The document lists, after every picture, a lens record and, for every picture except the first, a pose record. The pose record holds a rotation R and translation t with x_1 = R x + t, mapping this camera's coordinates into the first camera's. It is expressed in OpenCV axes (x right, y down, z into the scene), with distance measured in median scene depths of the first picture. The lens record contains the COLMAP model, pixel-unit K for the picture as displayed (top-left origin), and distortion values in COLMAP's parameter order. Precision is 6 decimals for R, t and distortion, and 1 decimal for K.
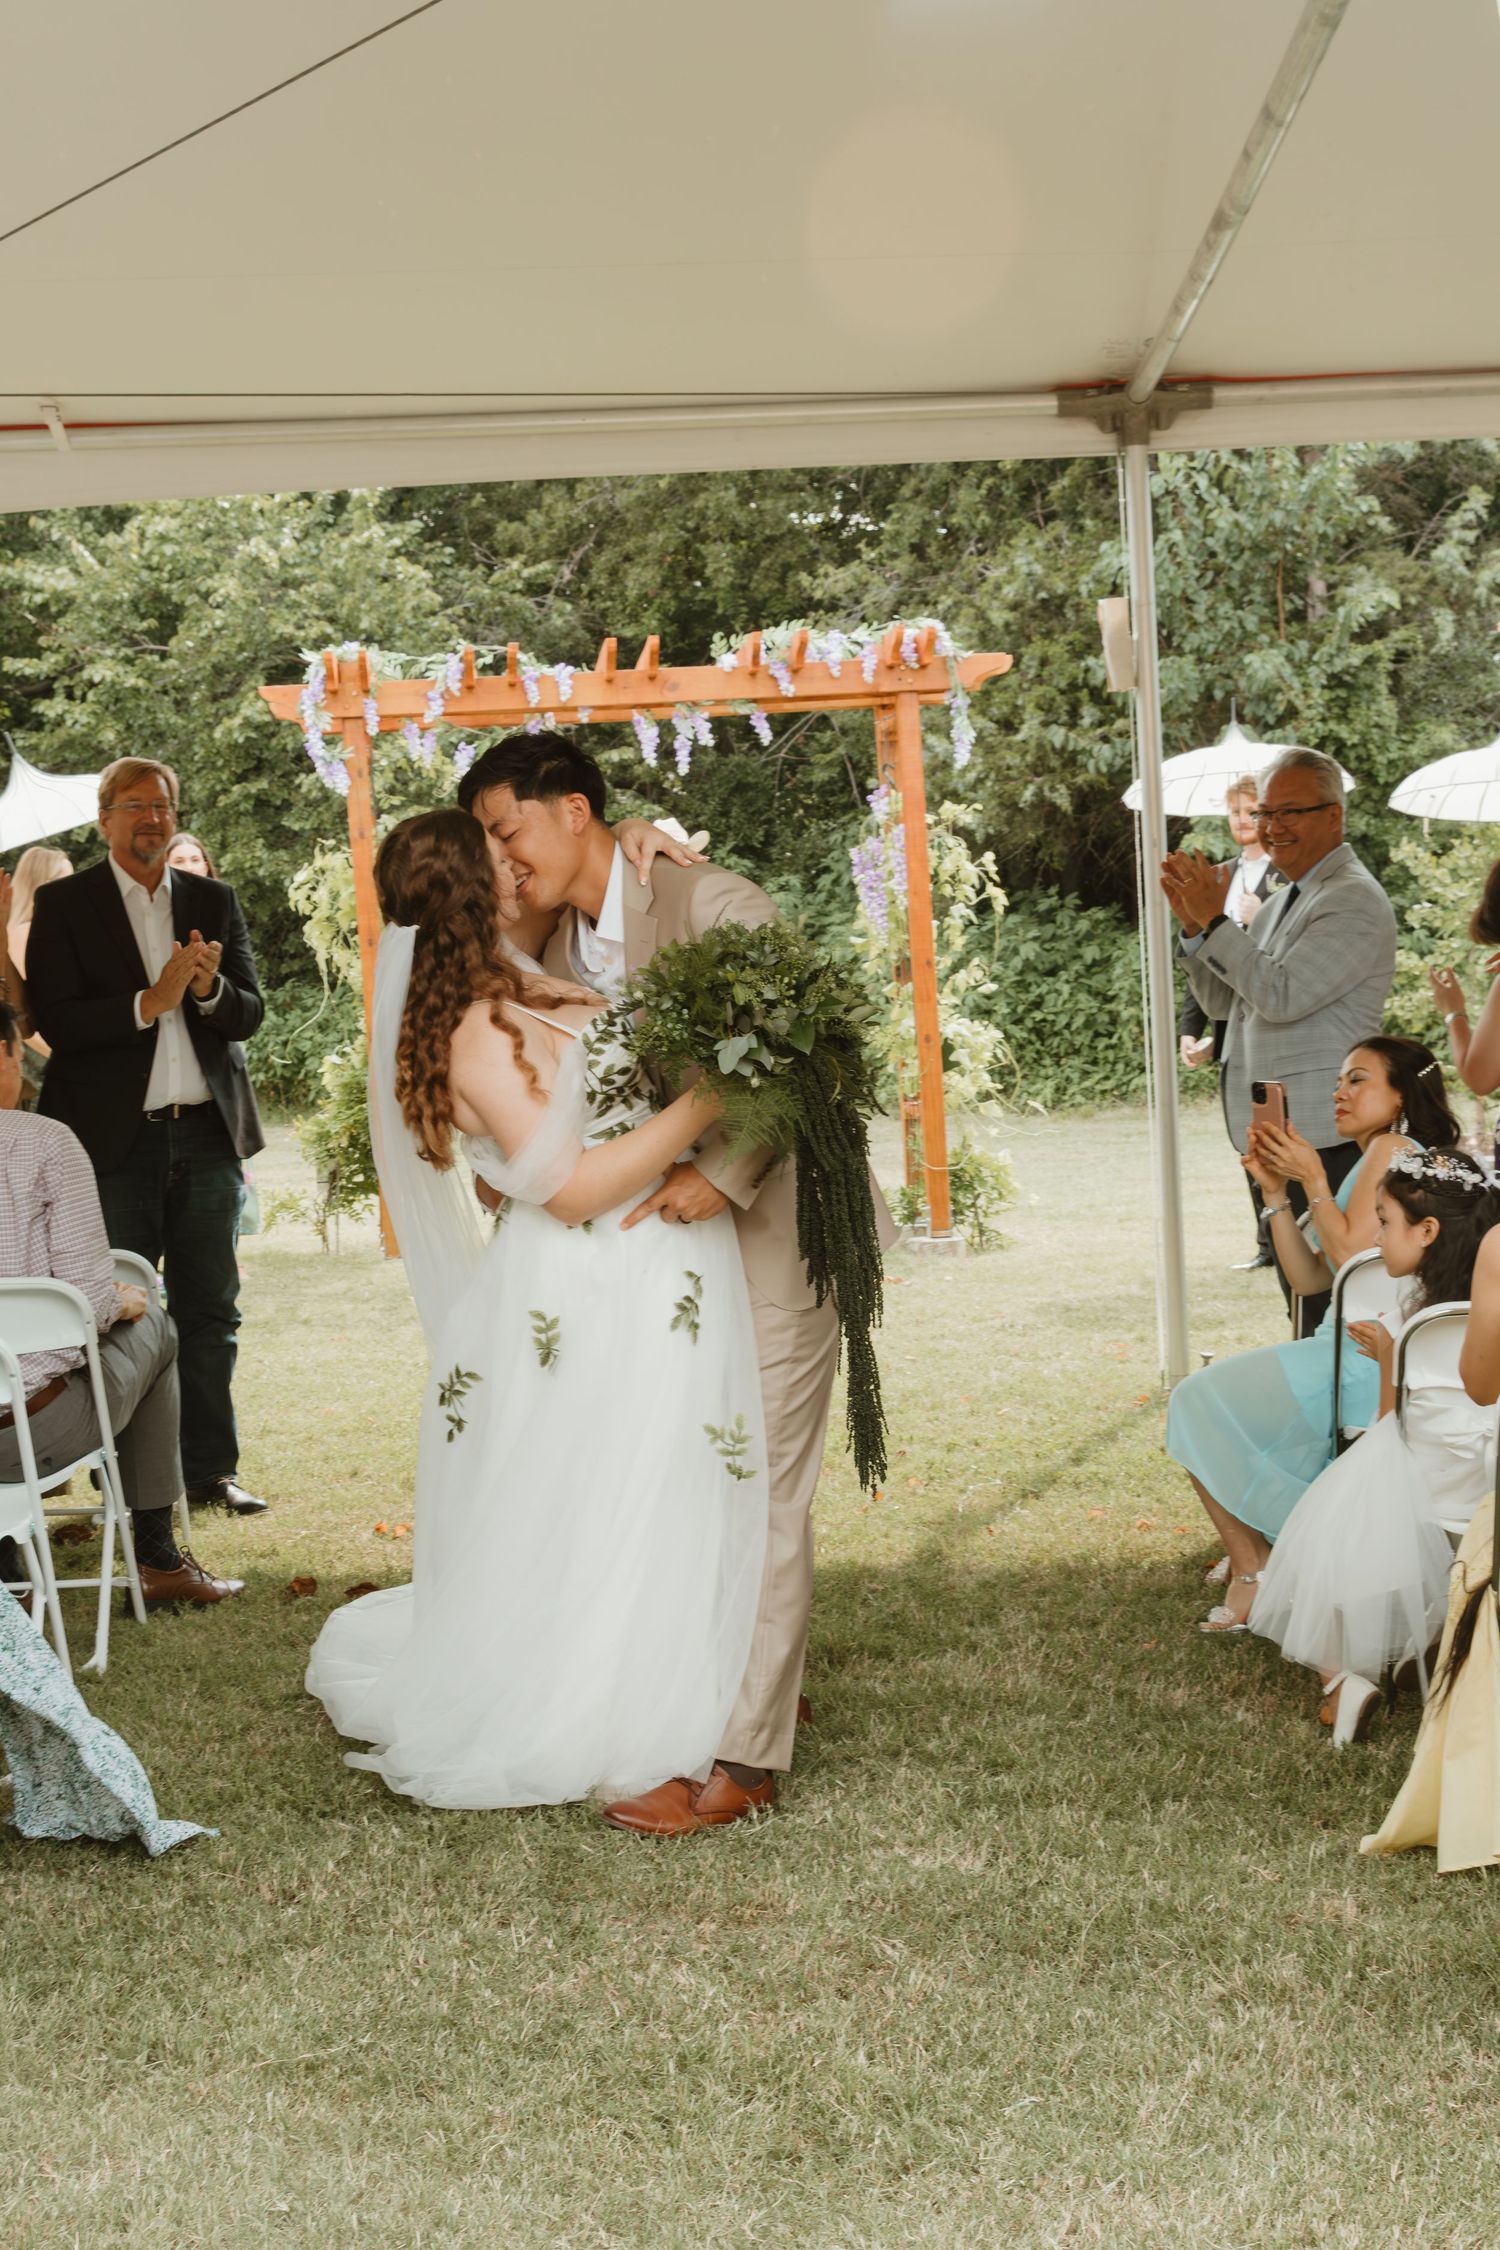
lens RADIAL K [[3401.2, 0, 674.2], [0, 3401.2, 1075.6], [0, 0, 1]] dist [-0.019360, 0.026632]
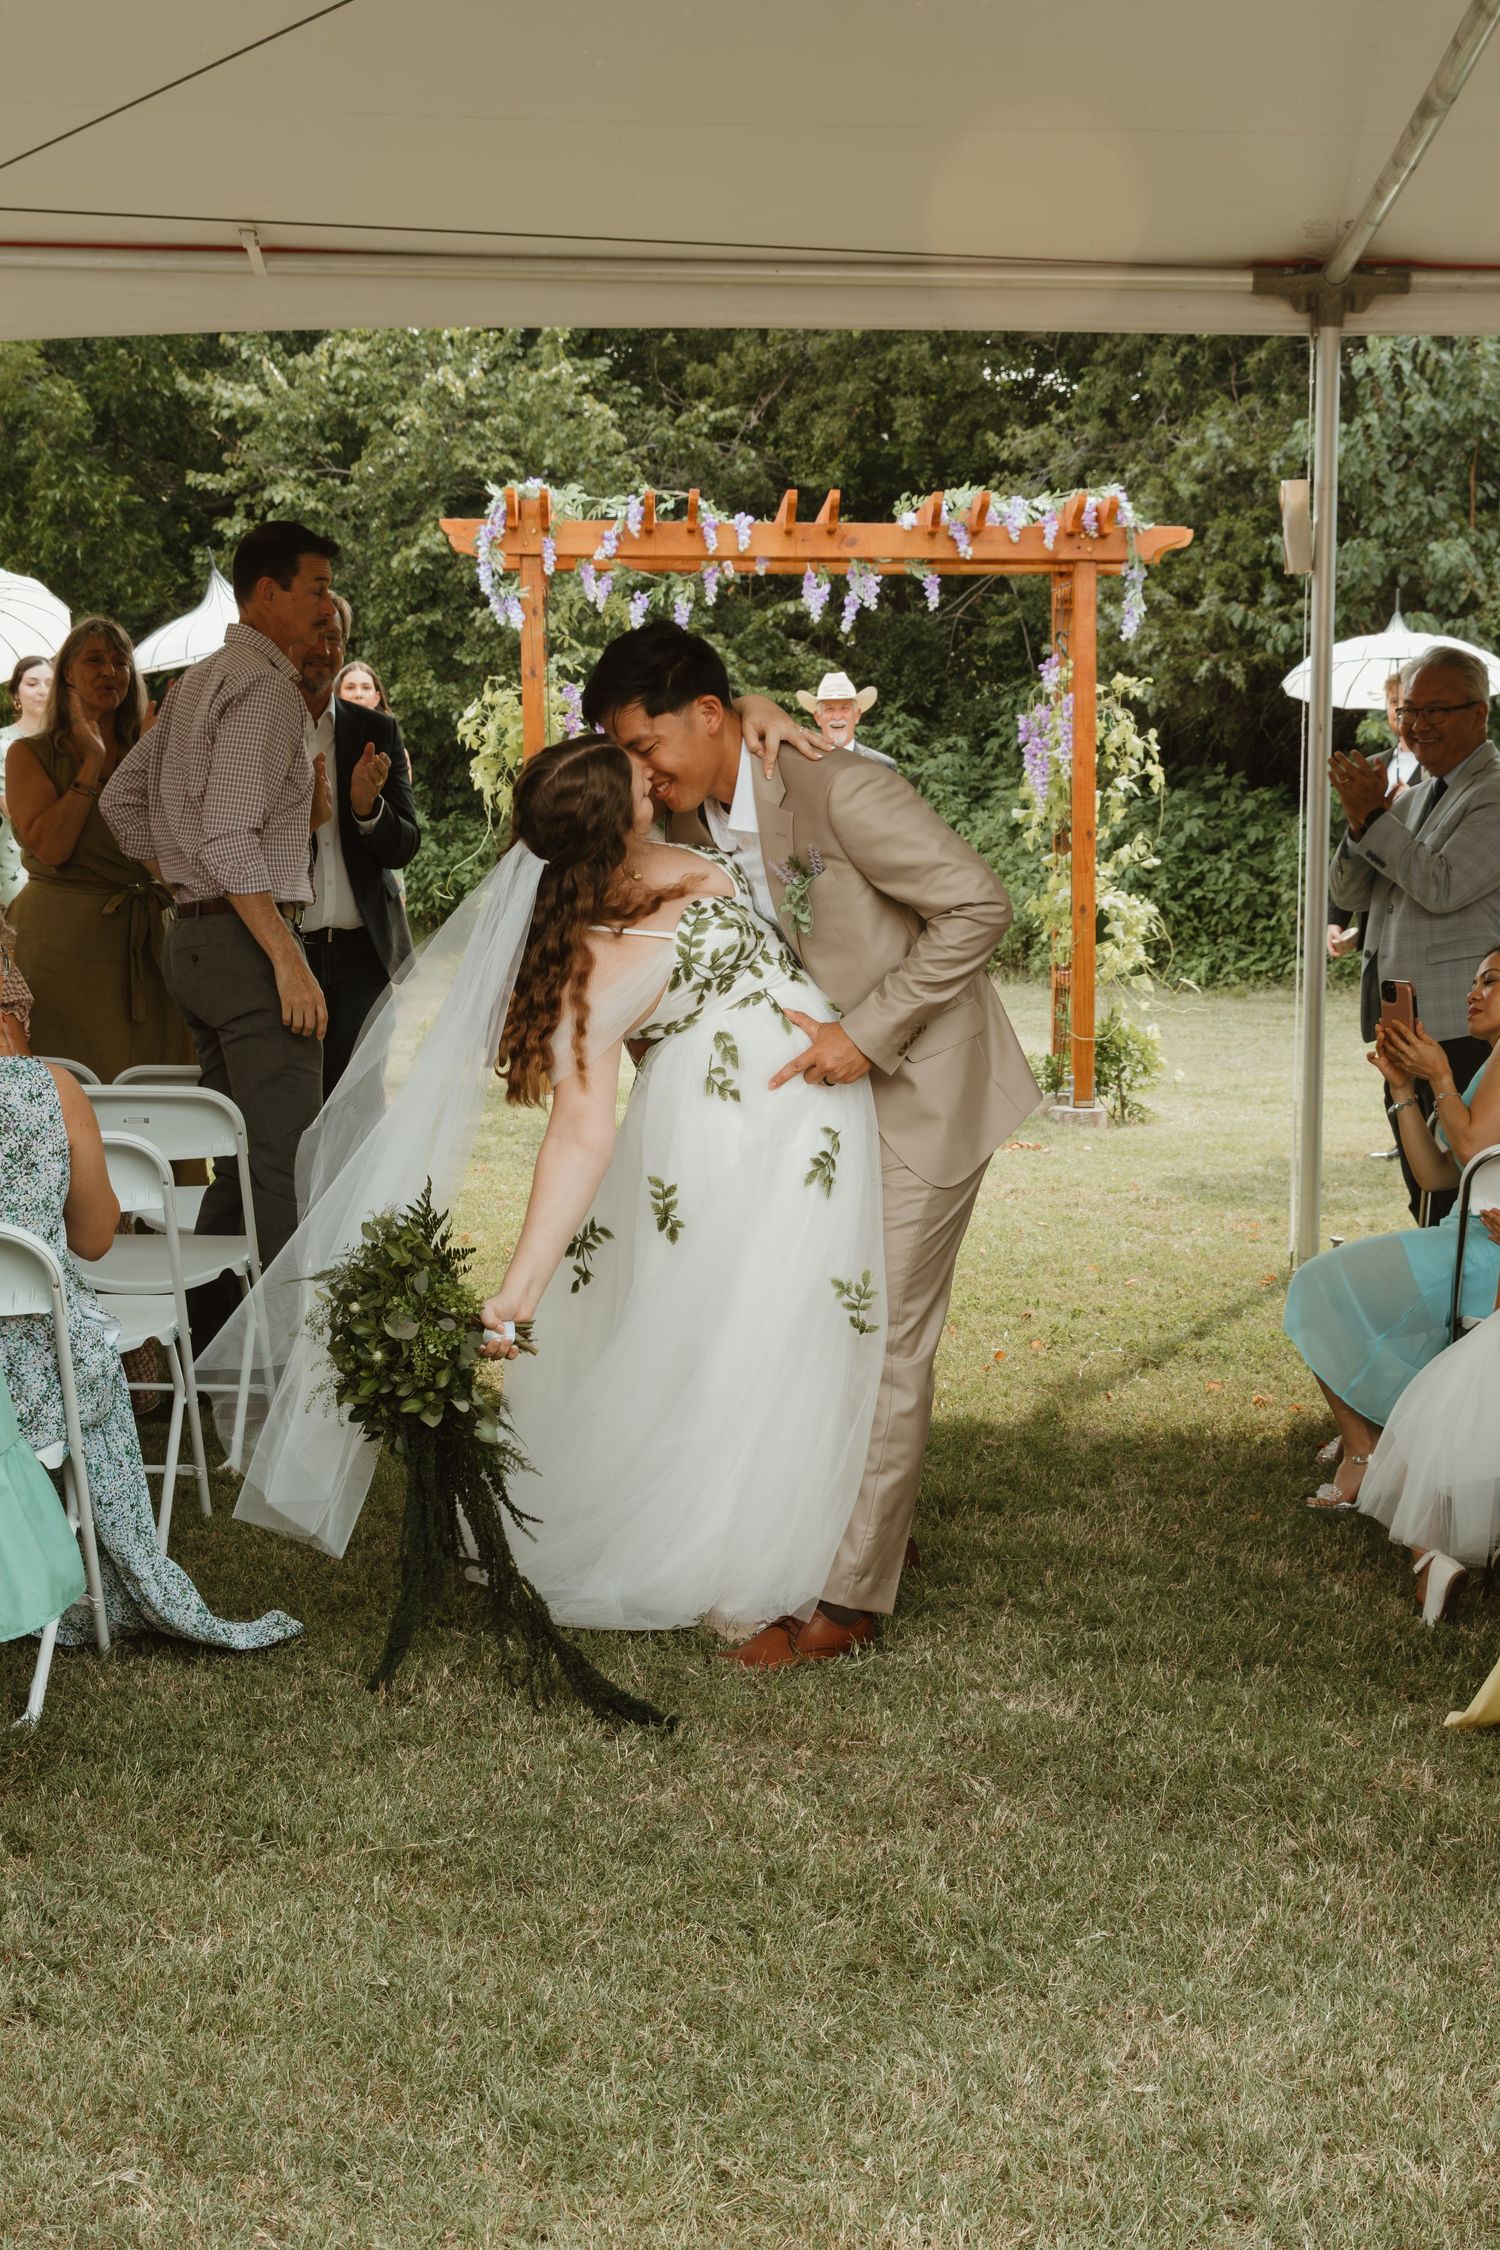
lens RADIAL K [[3411.0, 0, 750.0], [0, 3411.0, 1125.0], [0, 0, 1]] dist [-0.035061, -0.004452]
pose [[0.997874, 0.061859, -0.020508, 0.001013], [-0.060572, 0.996458, 0.058337, -0.000183], [0.024044, -0.056971, 0.998086, -0.010351]]
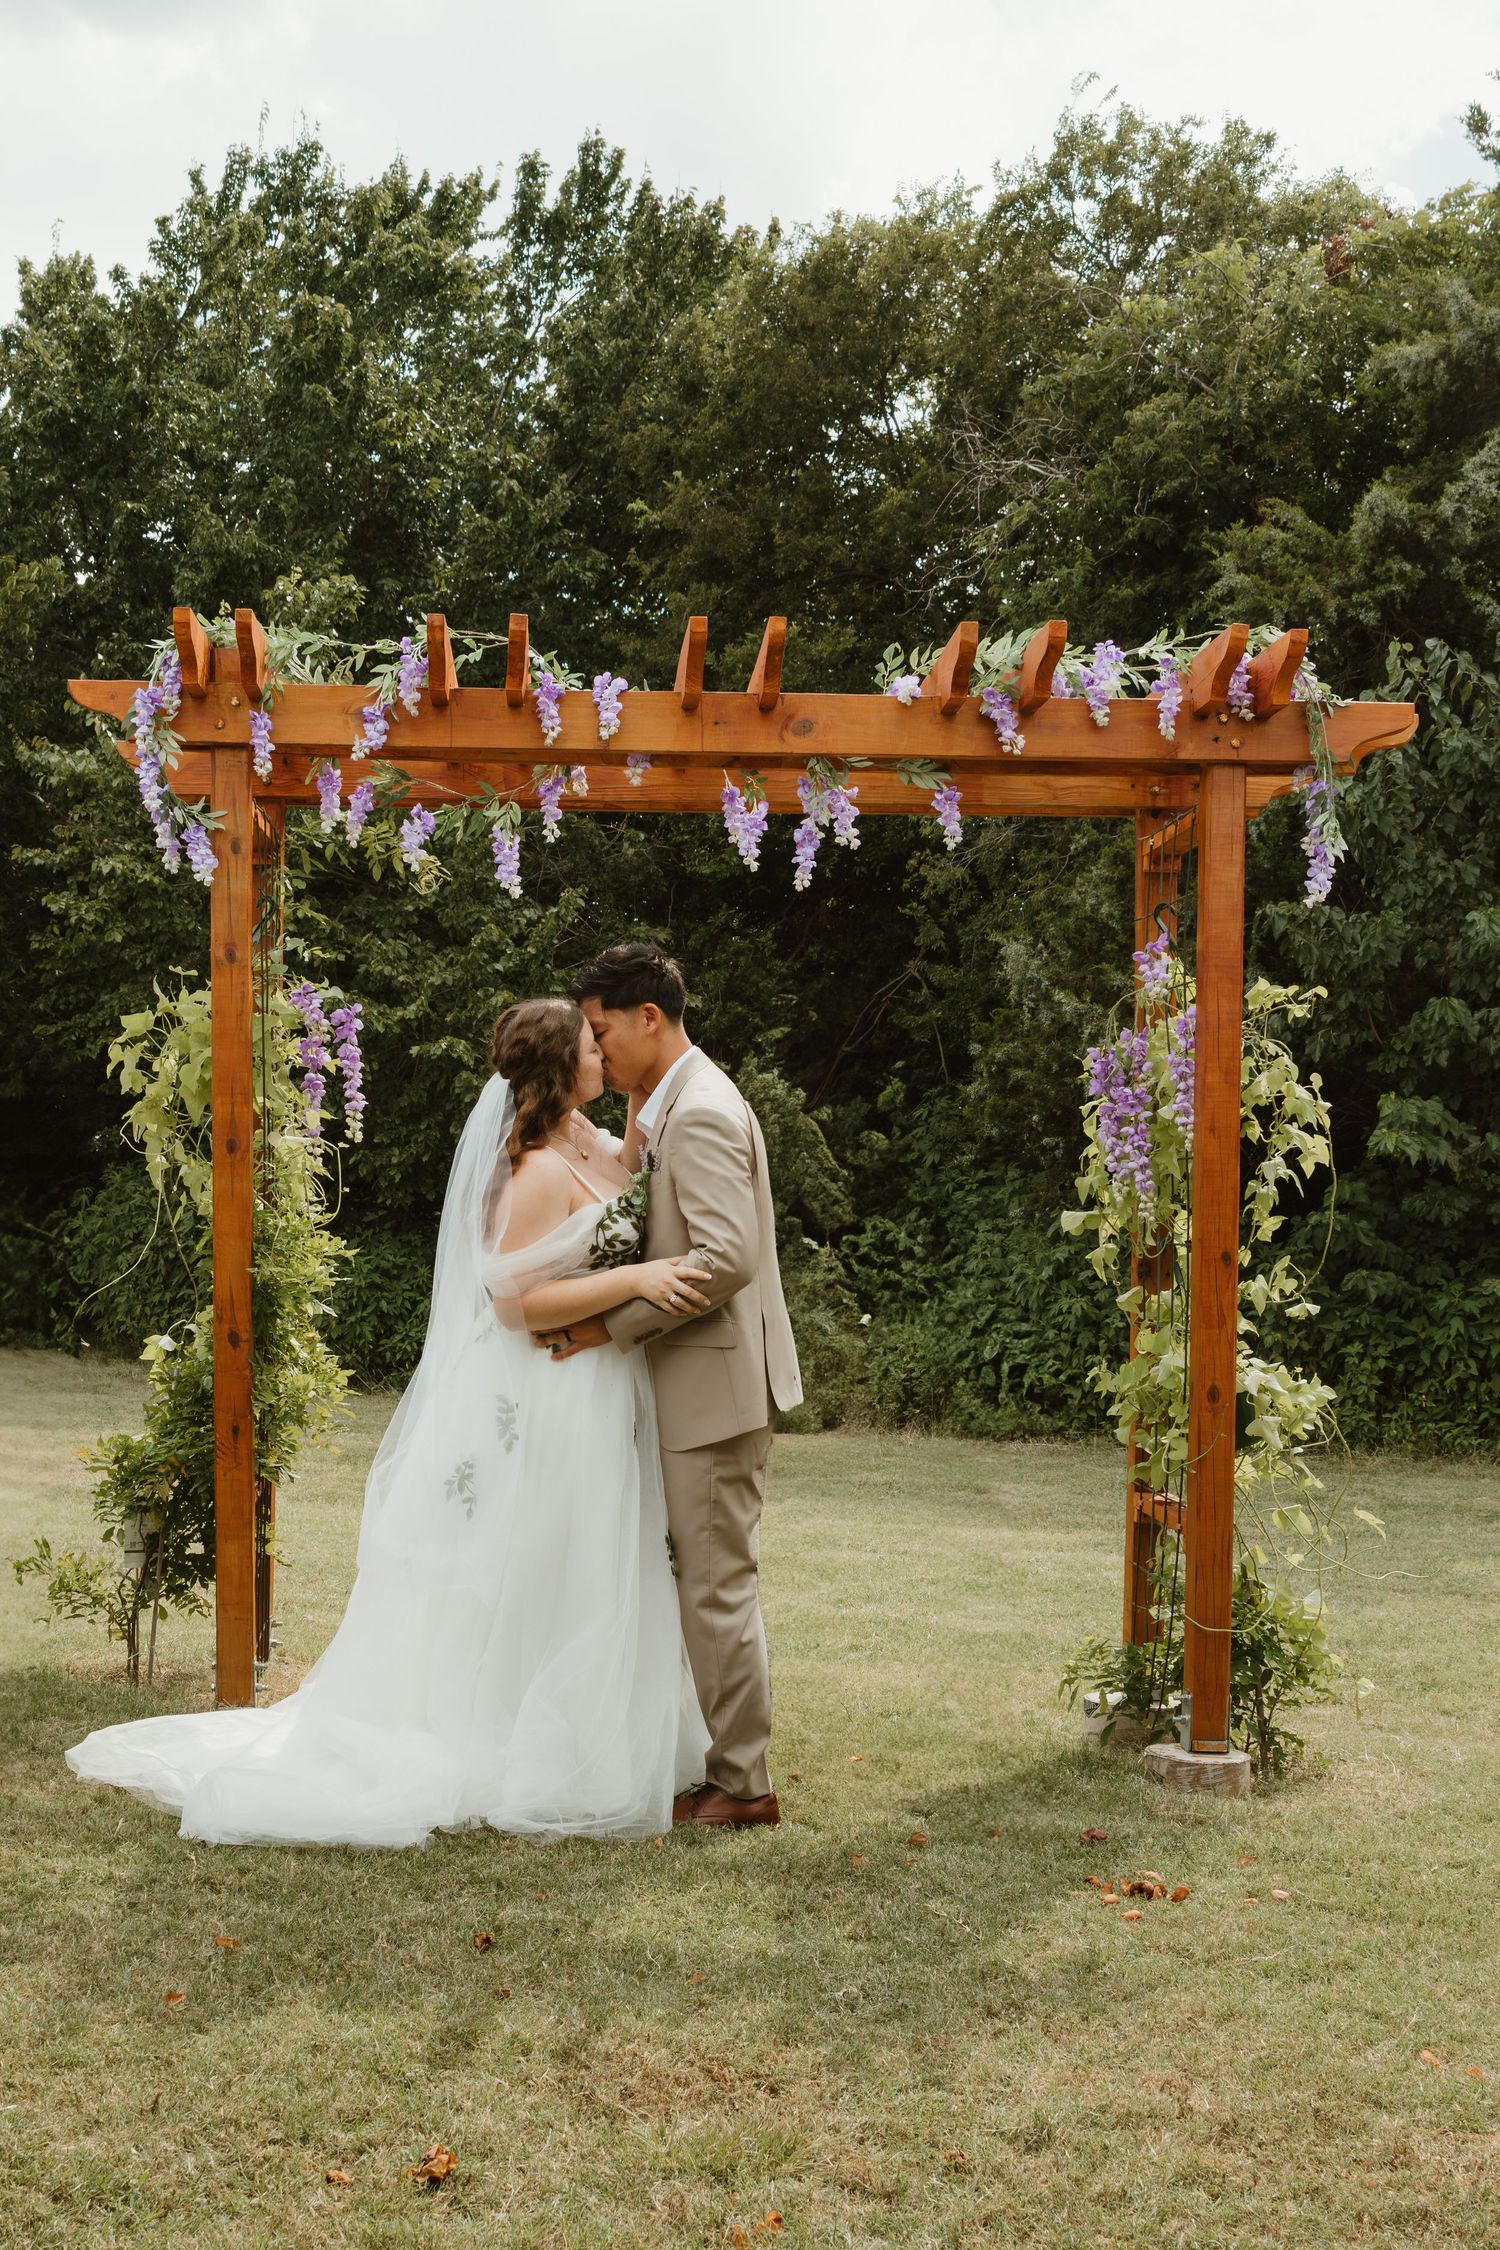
lens RADIAL K [[2570.7, 0, 750.0], [0, 2570.7, 1125.0], [0, 0, 1]] dist [-0.009684, -0.003321]
pose [[0.996938, 0.077161, 0.012658, -0.008904], [-0.075868, 0.993722, -0.082222, -0.013898], [-0.018923, 0.081010, 0.996534, 0.565345]]
